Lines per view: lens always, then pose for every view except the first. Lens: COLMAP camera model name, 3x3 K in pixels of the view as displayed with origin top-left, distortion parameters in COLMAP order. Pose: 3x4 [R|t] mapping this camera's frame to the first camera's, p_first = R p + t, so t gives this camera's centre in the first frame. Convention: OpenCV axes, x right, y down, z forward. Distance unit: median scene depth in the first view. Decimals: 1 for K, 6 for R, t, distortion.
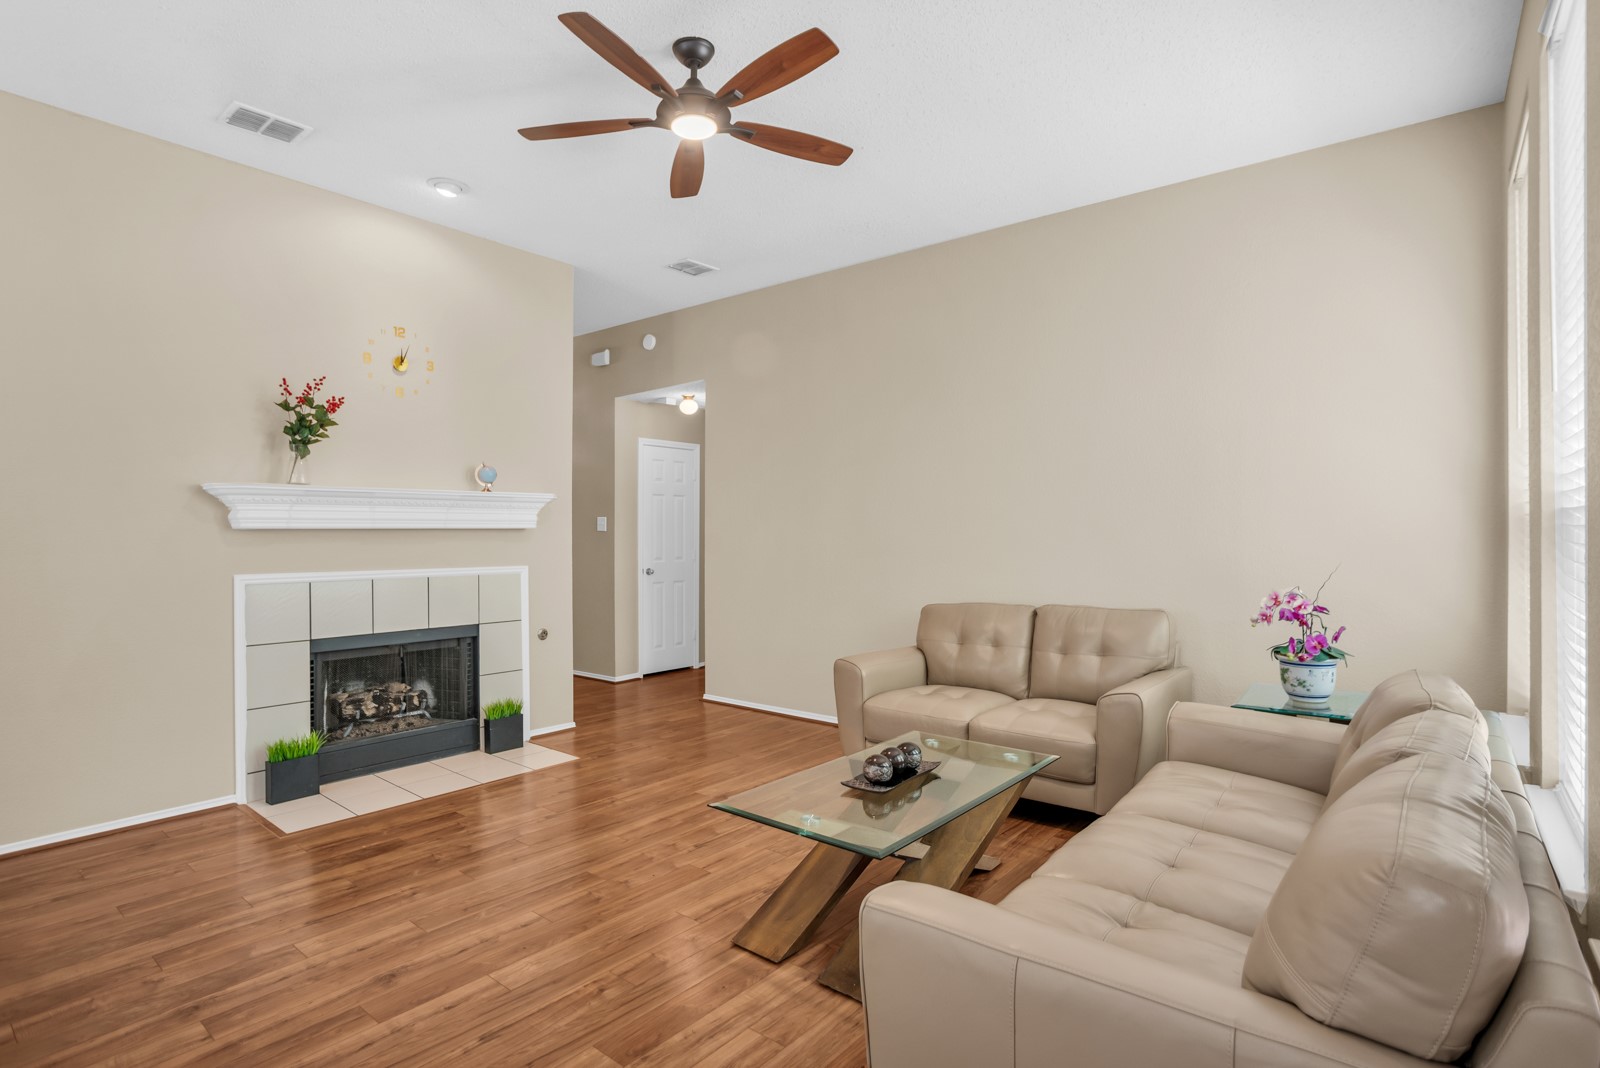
lens RADIAL K [[780.2, 0, 800.0], [0, 780.2, 534.0], [0, 0, 1]] dist [-0.066957, 0.032280]
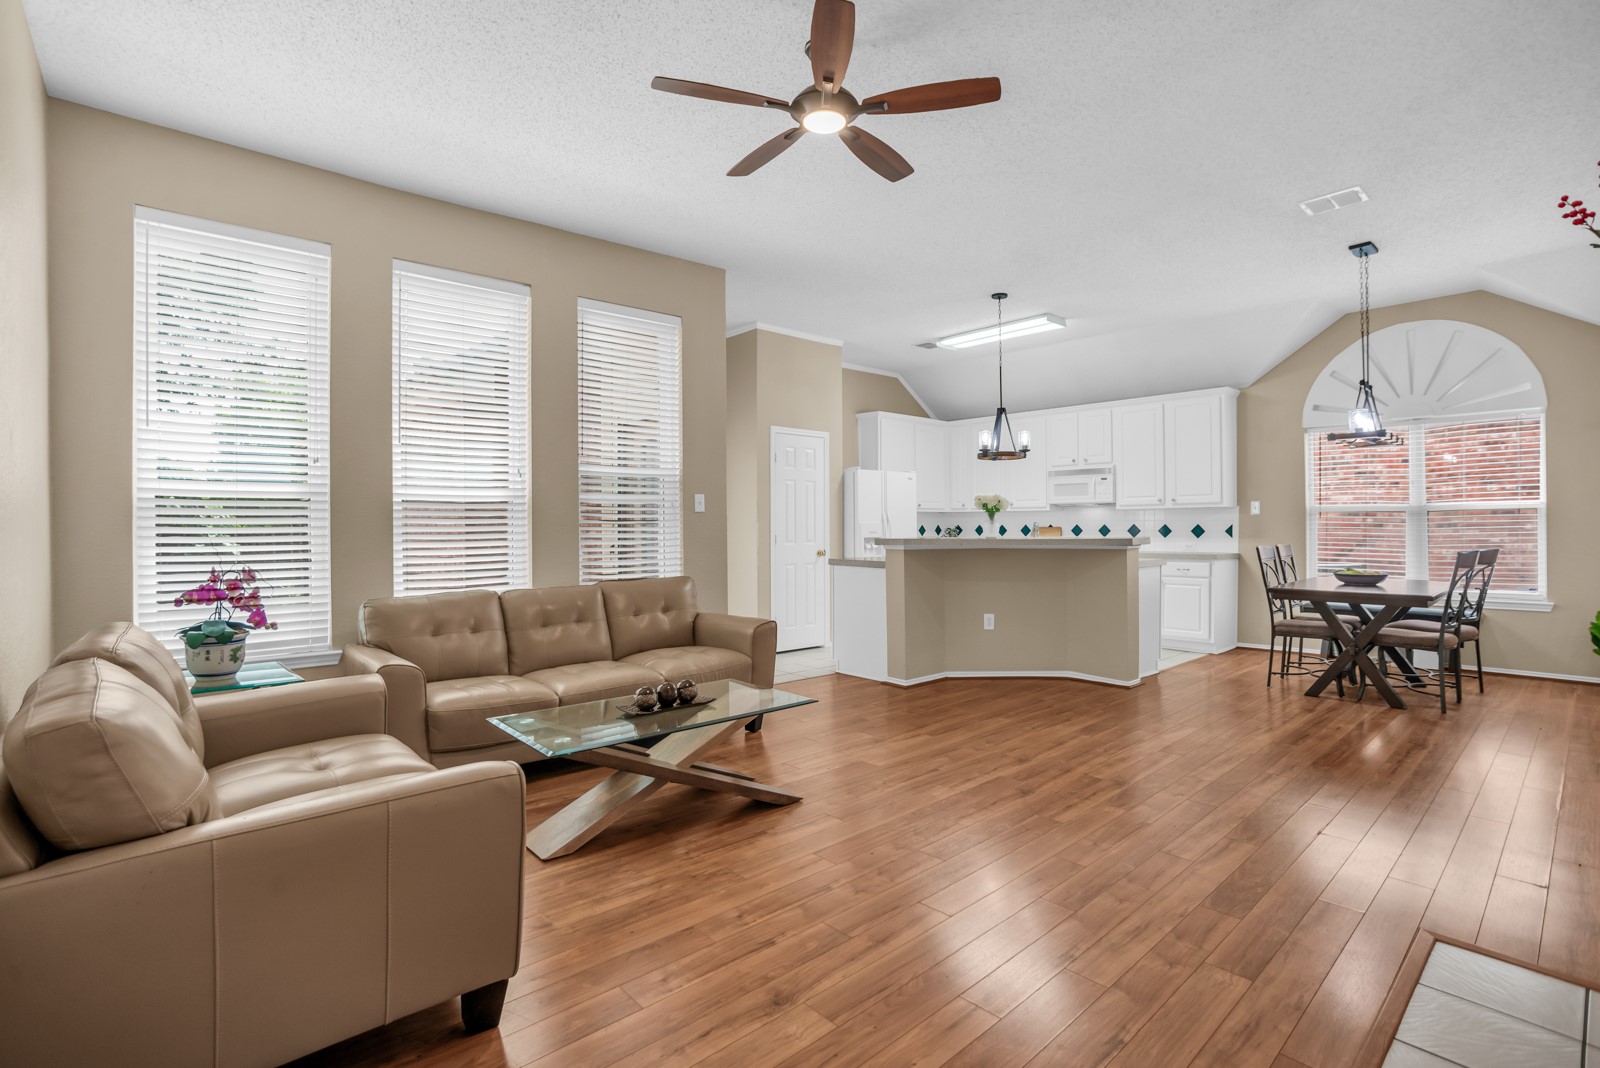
lens RADIAL K [[757.1, 0, 792.5], [0, 757.1, 521.8], [0, 0, 1]] dist [-0.049709, 0.018698]
pose [[-0.984793, 0.006480, 0.173611, -0.224748], [0.005059, 0.999950, -0.008627, 0.027153], [-0.173658, -0.007618, -0.984776, 1.702663]]
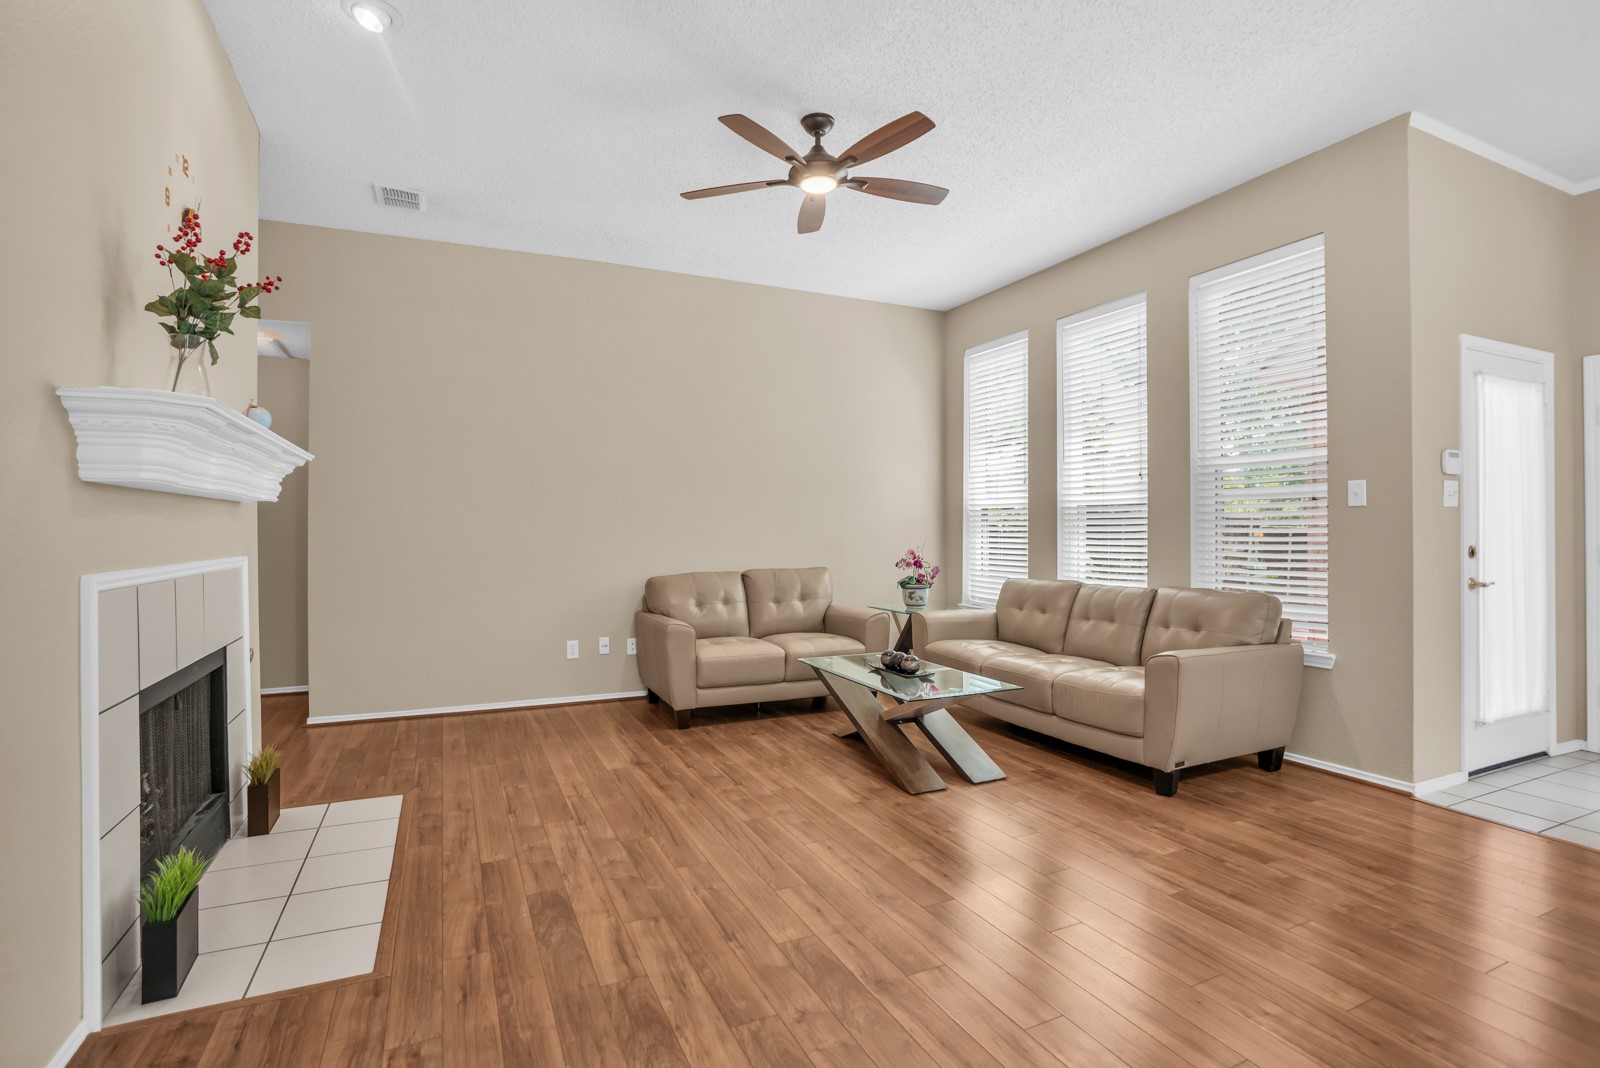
lens RADIAL K [[757.1, 0, 792.5], [0, 757.1, 521.8], [0, 0, 1]] dist [-0.049709, 0.018698]
pose [[0.456471, 0.011316, 0.889666, -1.042835], [-0.000992, 0.999925, -0.012210, 0.028513], [-0.889738, 0.004691, 0.456448, 0.399760]]
